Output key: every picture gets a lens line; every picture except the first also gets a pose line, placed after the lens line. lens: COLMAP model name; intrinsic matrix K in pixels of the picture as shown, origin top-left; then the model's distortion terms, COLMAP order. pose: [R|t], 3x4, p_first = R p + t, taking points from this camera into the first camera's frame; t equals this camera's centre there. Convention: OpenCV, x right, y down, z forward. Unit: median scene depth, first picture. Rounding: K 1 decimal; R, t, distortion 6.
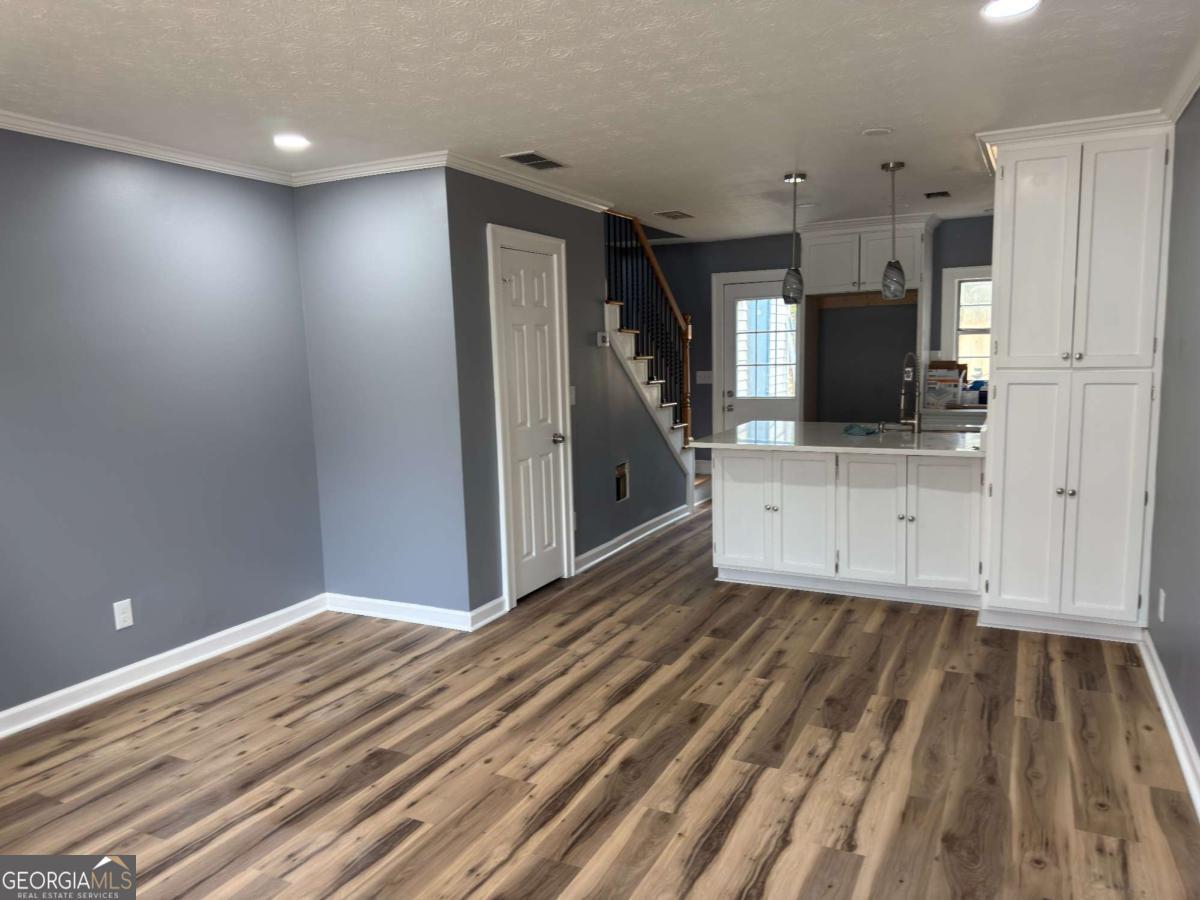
lens RADIAL K [[844.2, 0, 599.0], [0, 844.2, 454.7], [0, 0, 1]] dist [0.083768, -0.082889]
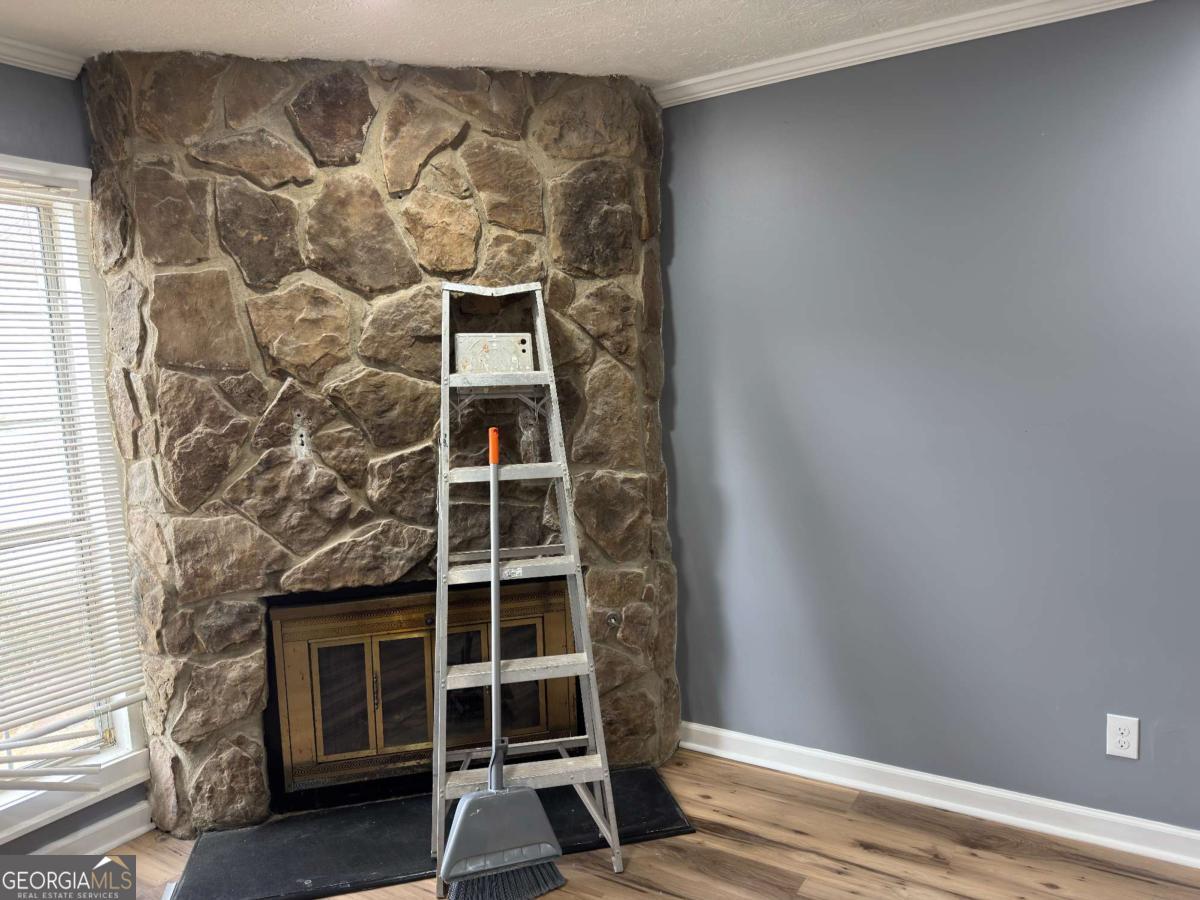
lens RADIAL K [[844.2, 0, 599.0], [0, 844.2, 454.7], [0, 0, 1]] dist [0.083768, -0.082889]
pose [[-0.080065, 0.140852, -0.986788, 0.099883], [-0.086738, 0.985226, 0.147667, -0.094740], [0.993009, 0.097415, -0.066665, 0.701734]]
